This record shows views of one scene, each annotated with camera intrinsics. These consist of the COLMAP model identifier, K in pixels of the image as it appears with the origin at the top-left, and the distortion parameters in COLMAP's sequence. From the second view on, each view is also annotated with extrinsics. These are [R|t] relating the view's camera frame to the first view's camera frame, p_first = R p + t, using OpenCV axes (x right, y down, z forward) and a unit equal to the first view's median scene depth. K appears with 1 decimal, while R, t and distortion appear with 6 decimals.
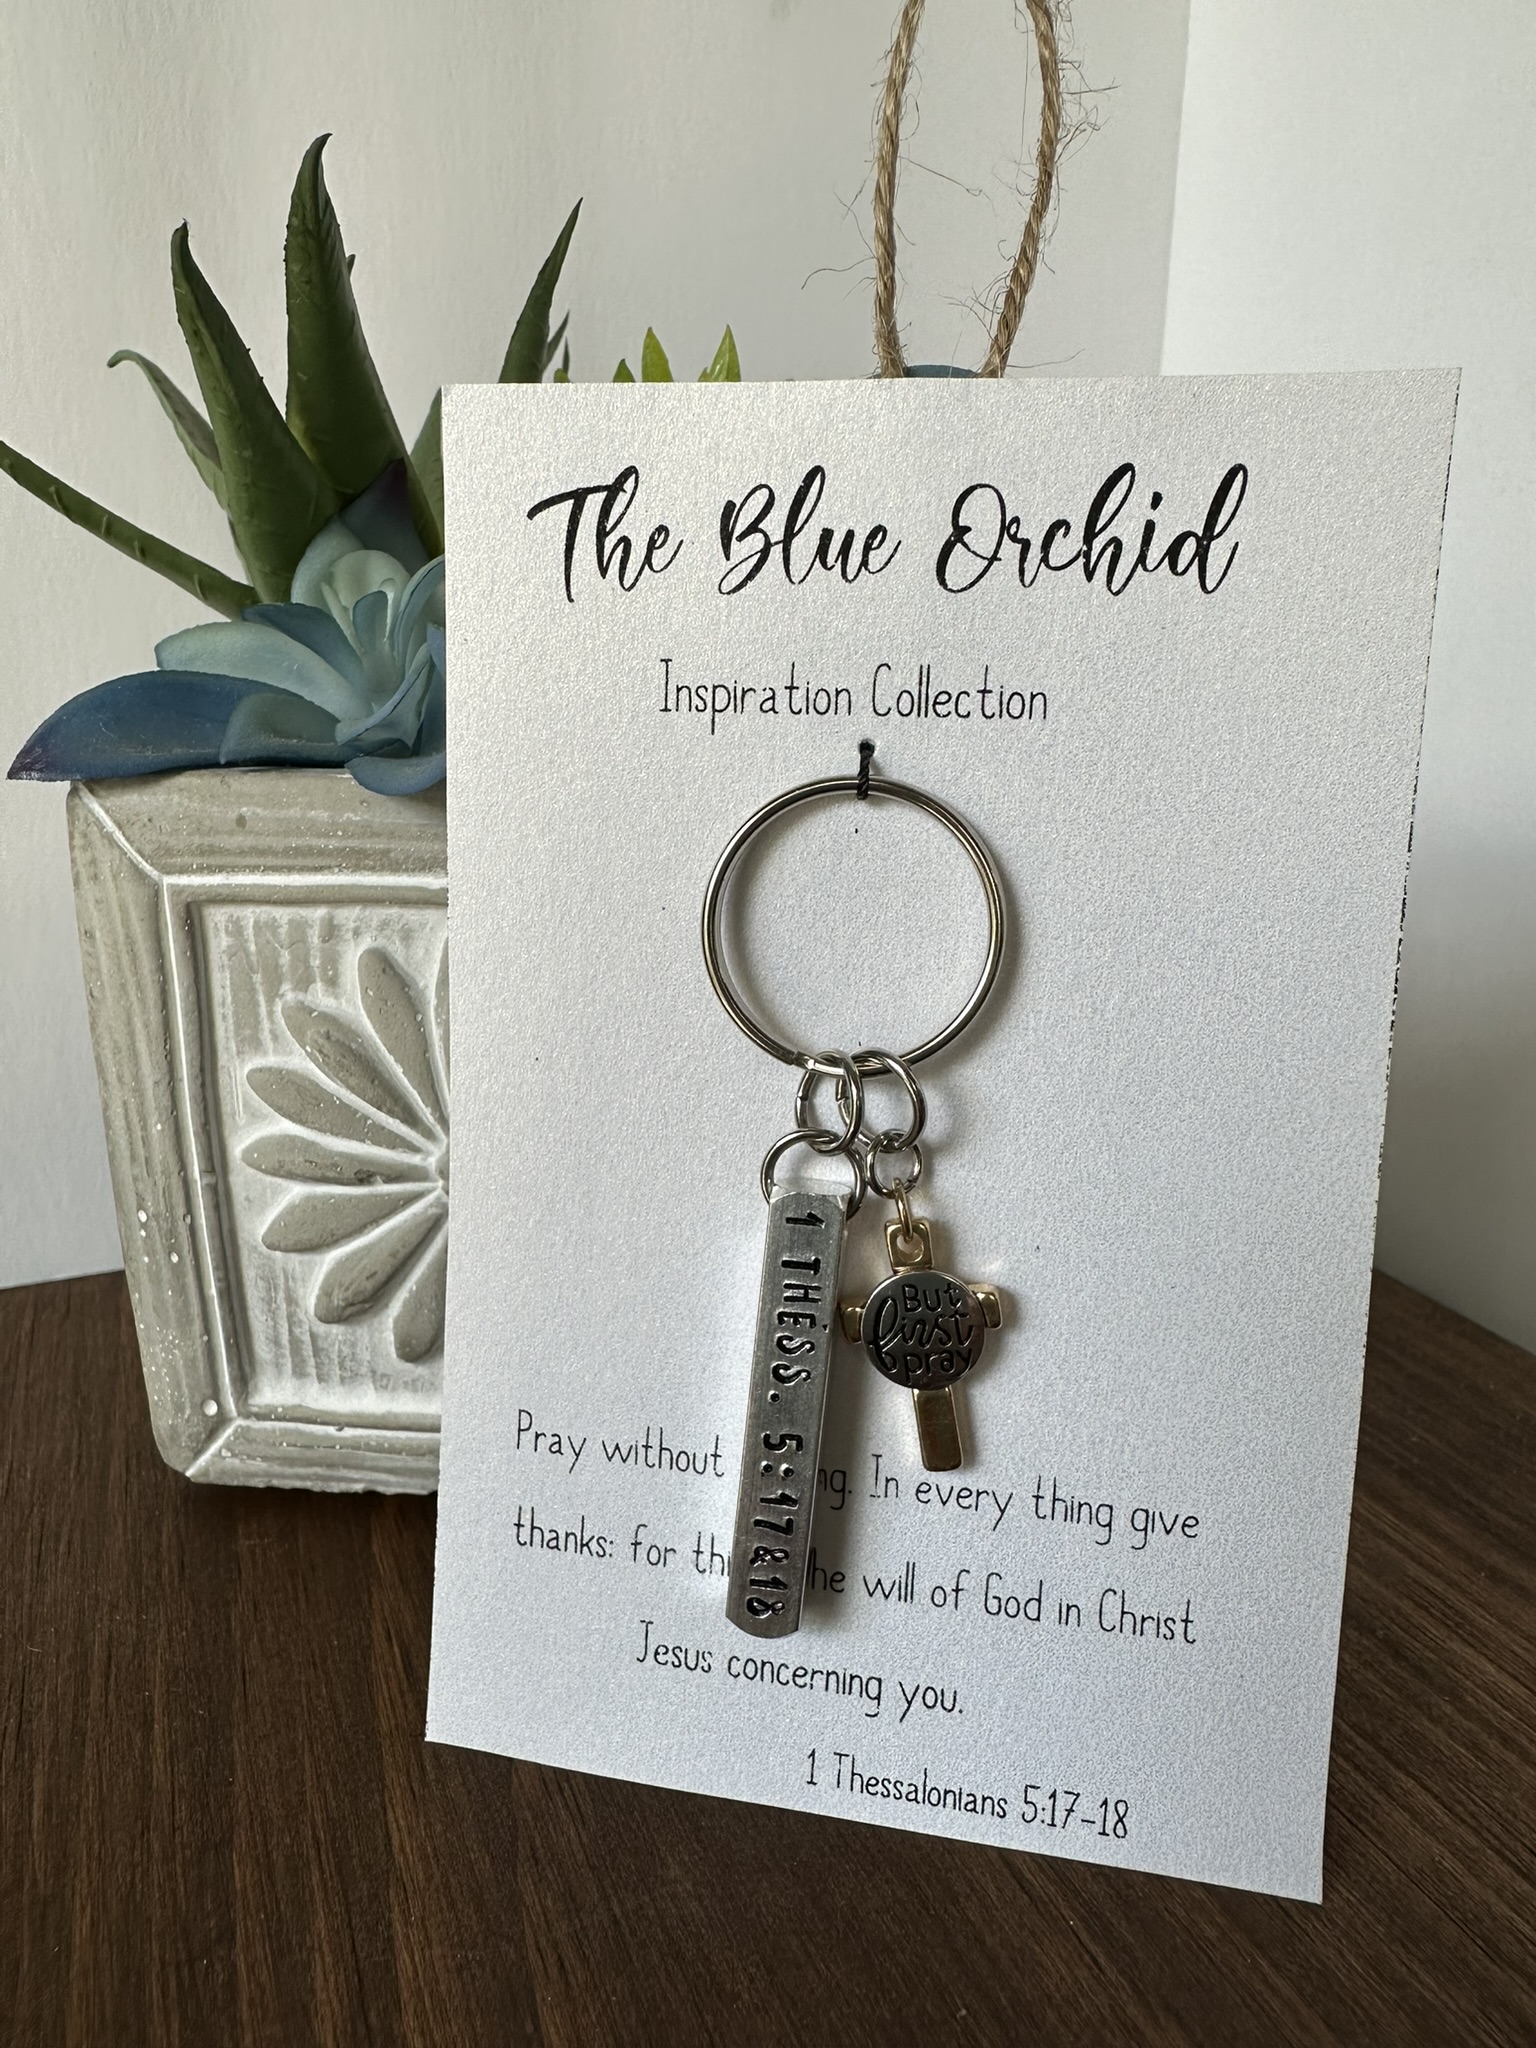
lens RADIAL K [[1466.2, 0, 715.8], [0, 1466.2, 1000.7], [0, 0, 1]] dist [-0.006869, 0.002263]
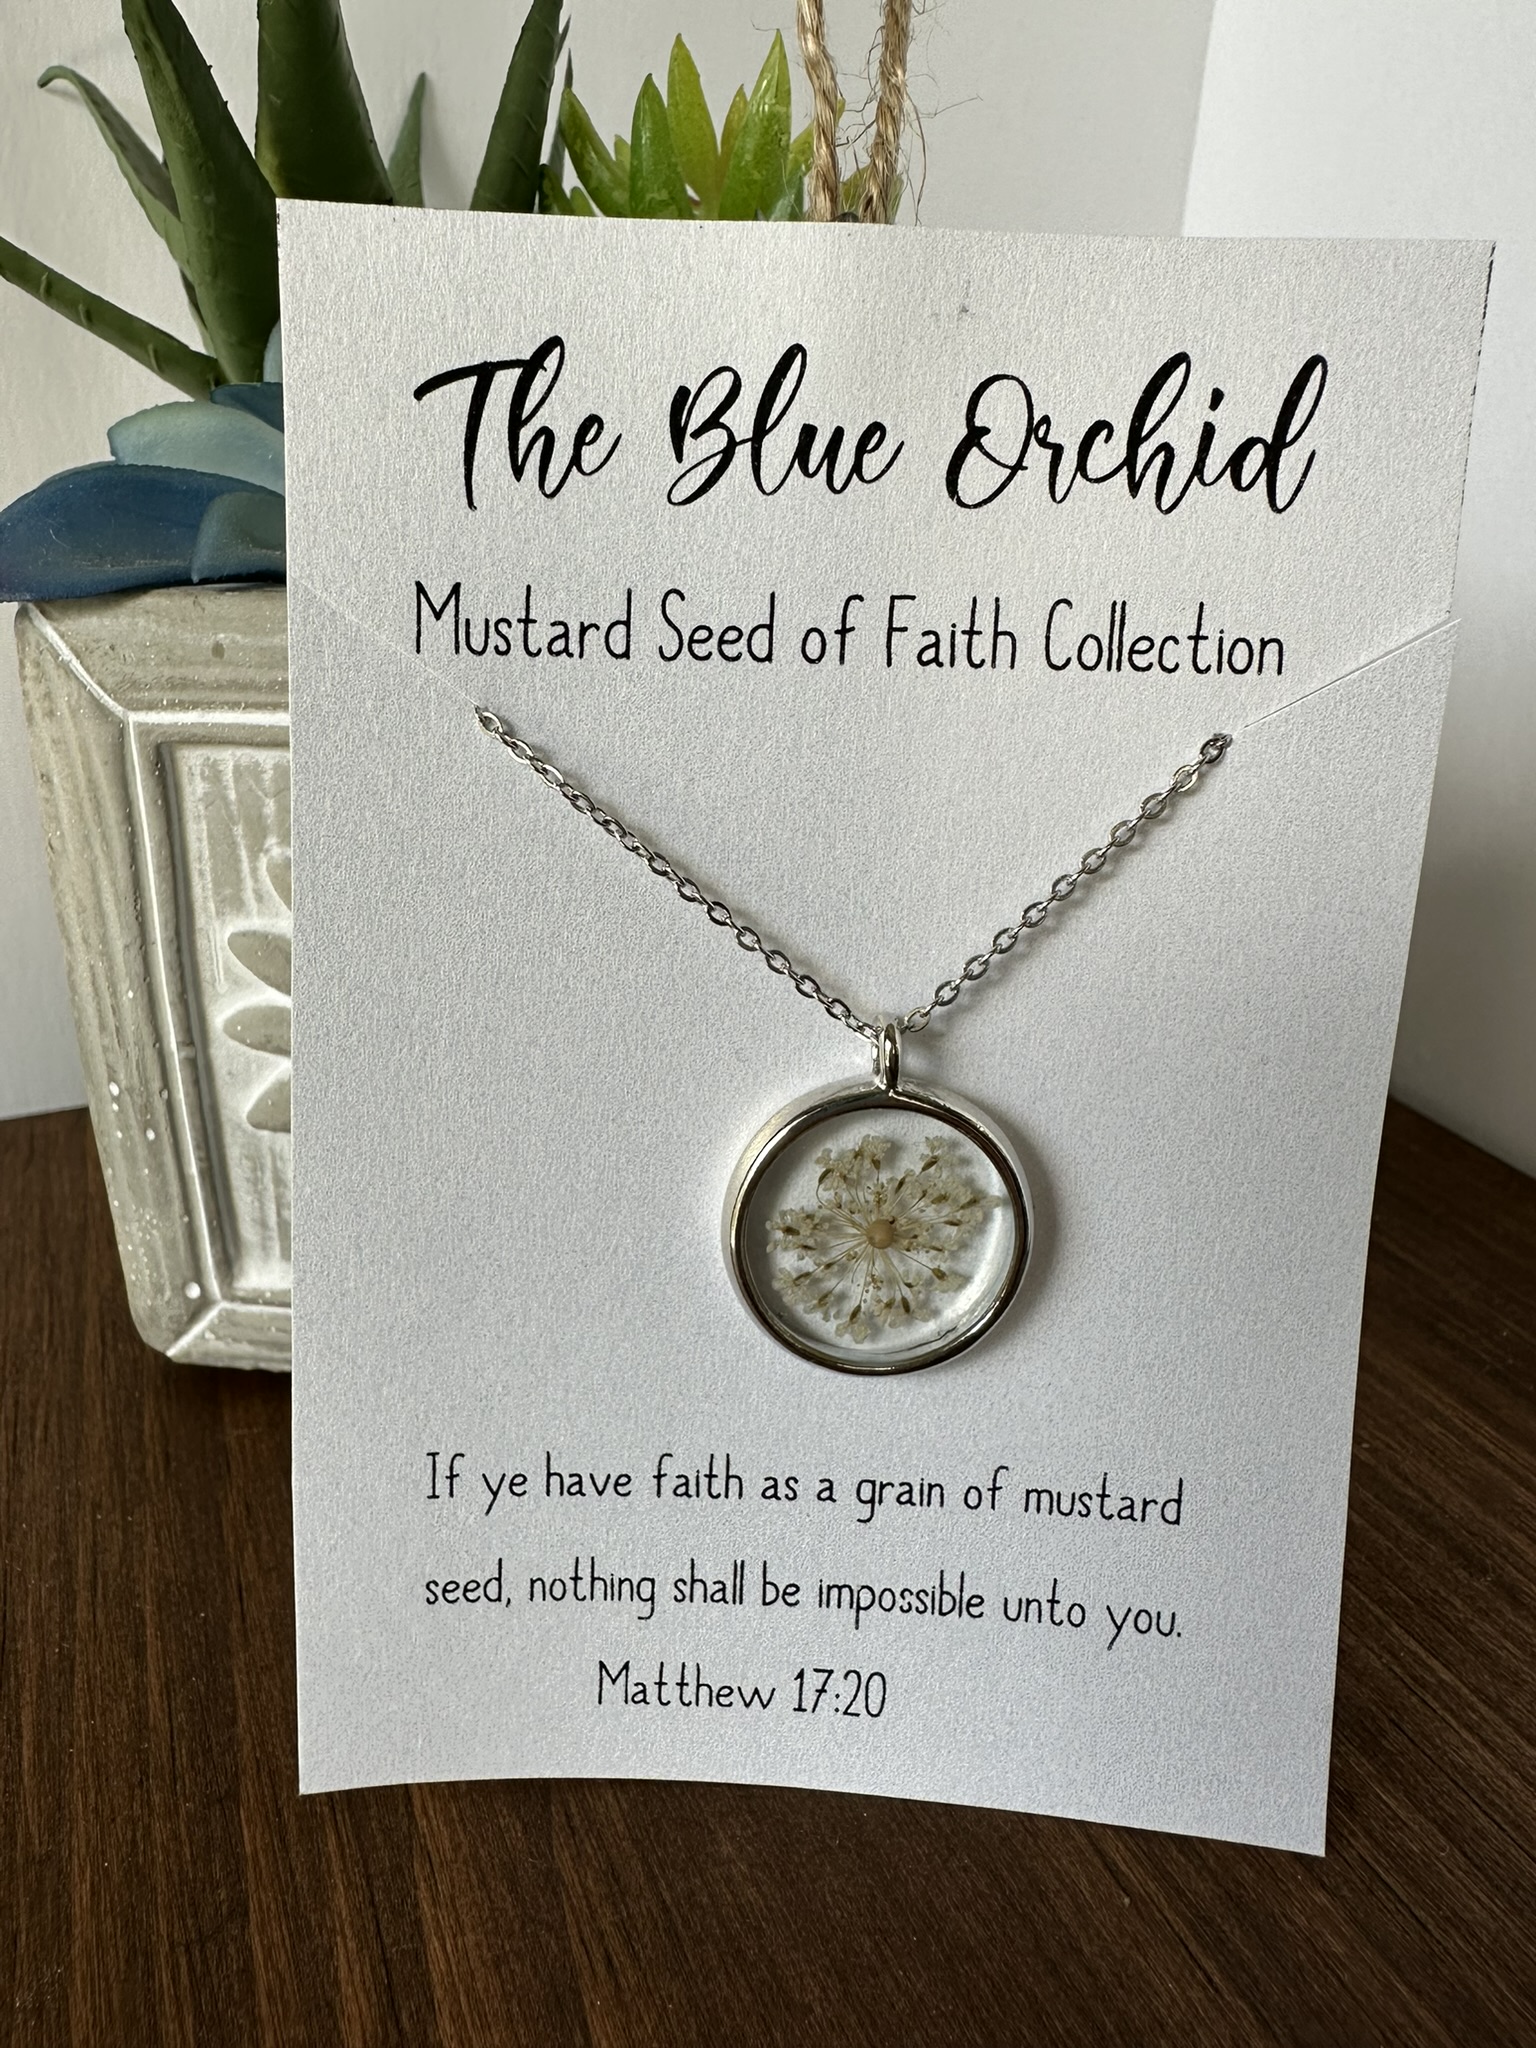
lens RADIAL K [[1469.9, 0, 597.4], [0, 1469.9, 940.8], [0, 0, 1]] dist [-0.005070, 0.000300]
pose [[0.999248, 0.013073, -0.036505, -0.066870], [-0.008709, 0.993064, 0.117249, -0.053997], [0.037785, -0.116843, 0.992431, 0.134157]]
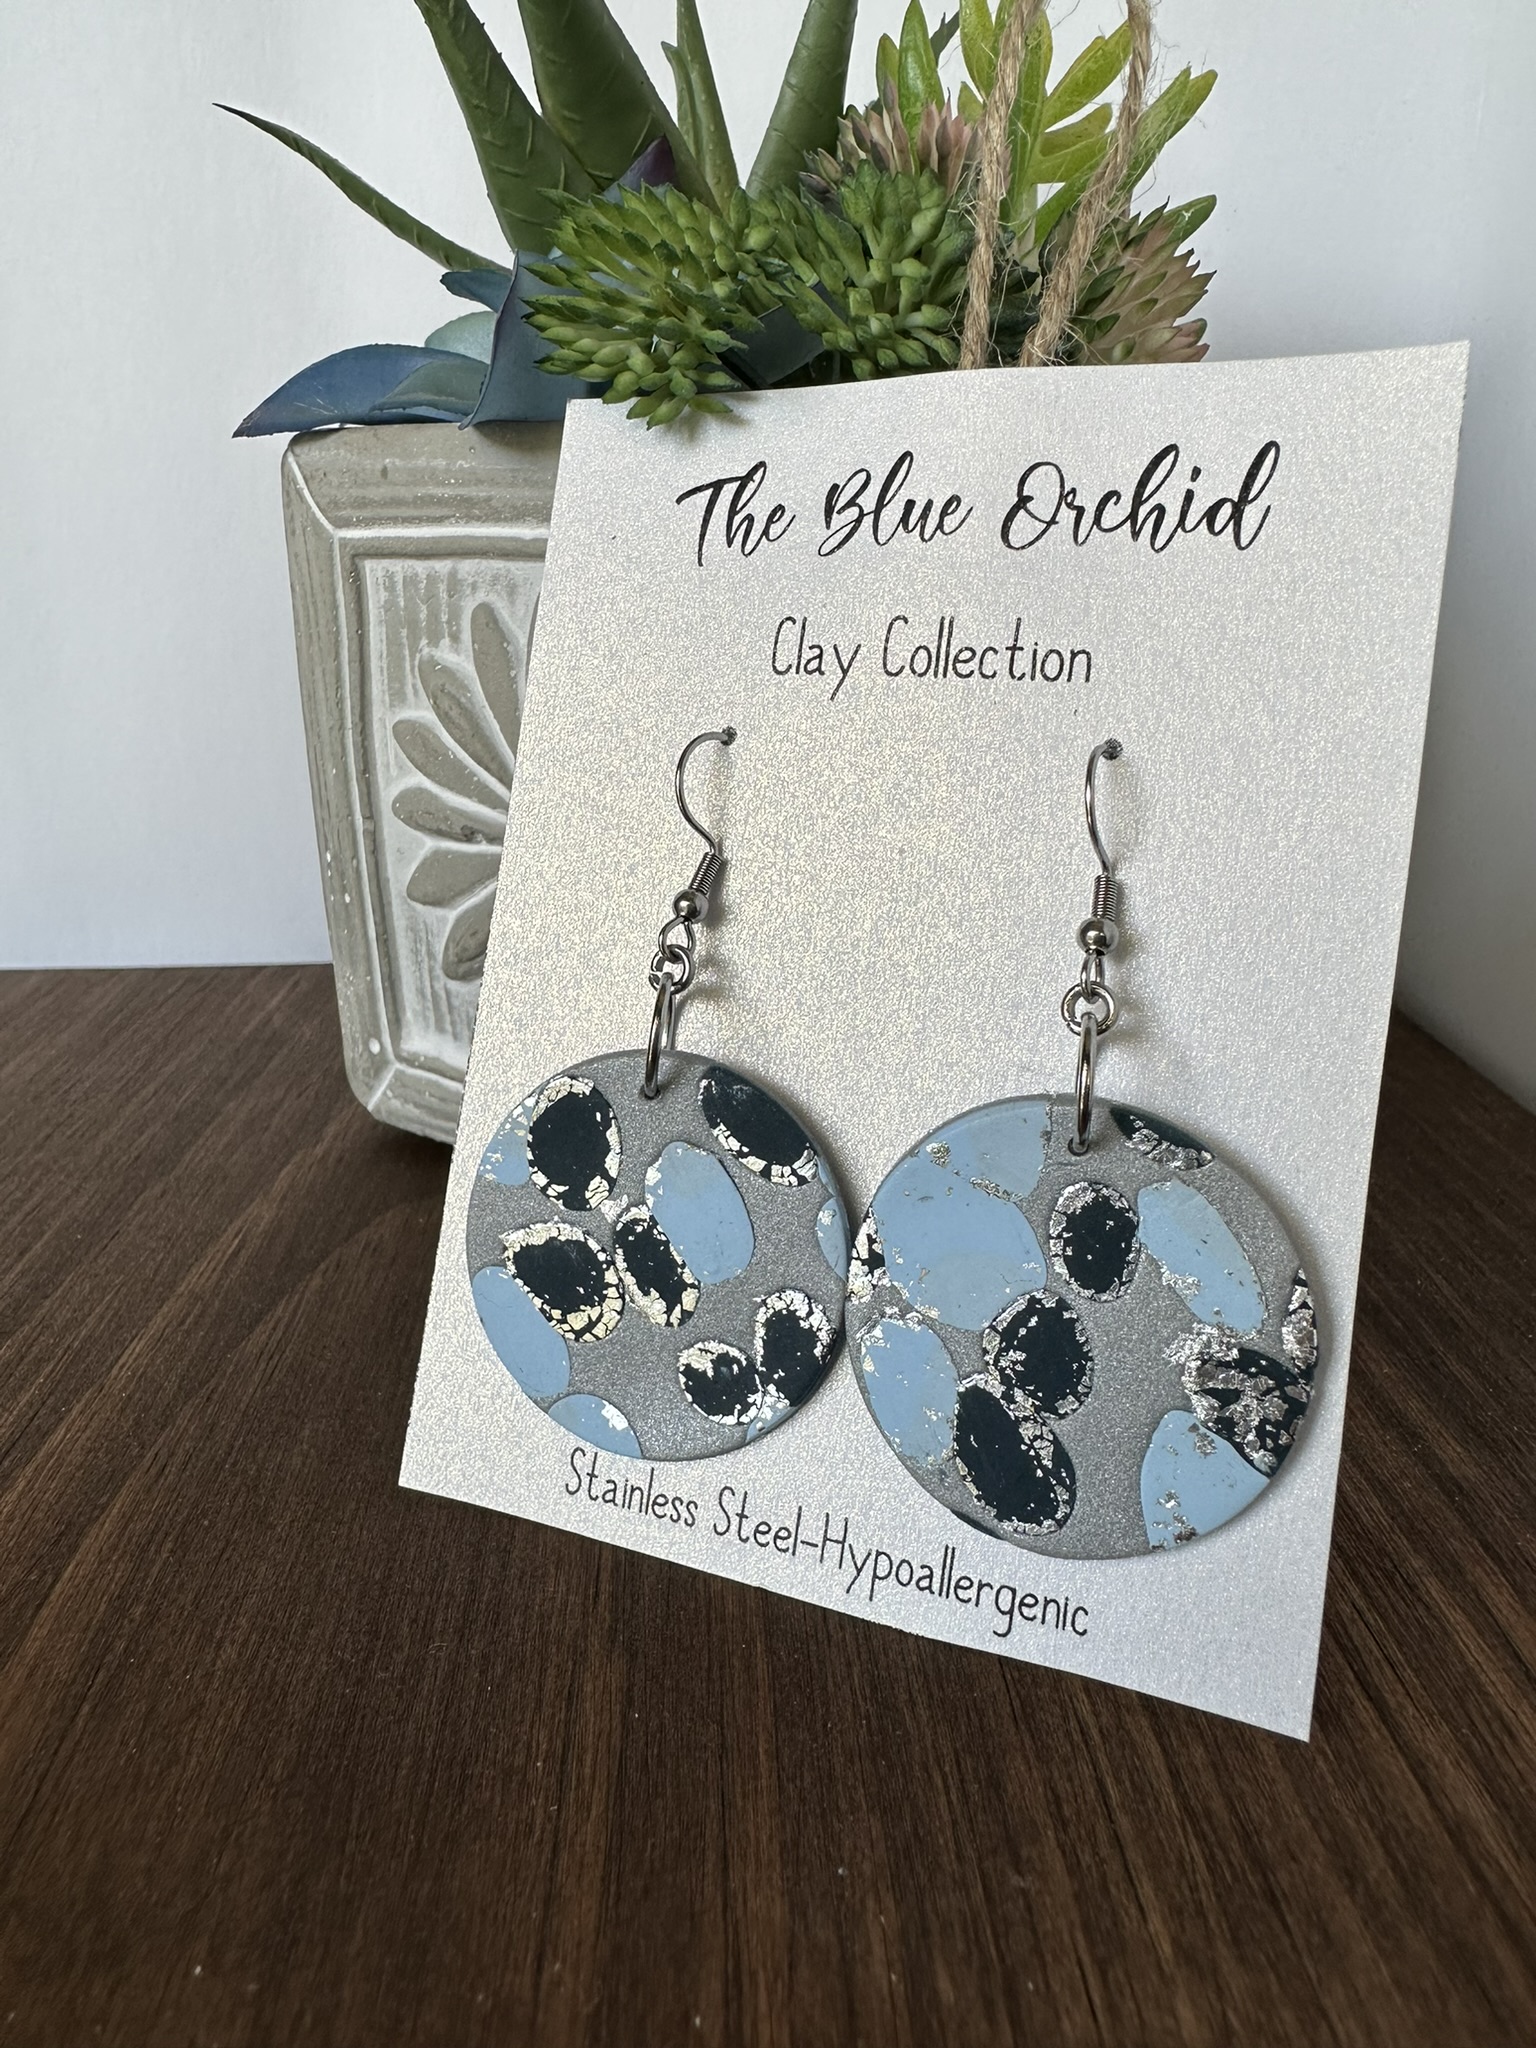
lens RADIAL K [[1463.7, 0, 618.8], [0, 1463.7, 956.7], [0, 0, 1]] dist [-0.000959, -0.009285]
pose [[0.843824, 0.150896, -0.514967, 0.394924], [-0.128492, 0.988549, 0.079118, 0.111691], [0.521009, -0.000592, 0.853551, 0.177525]]
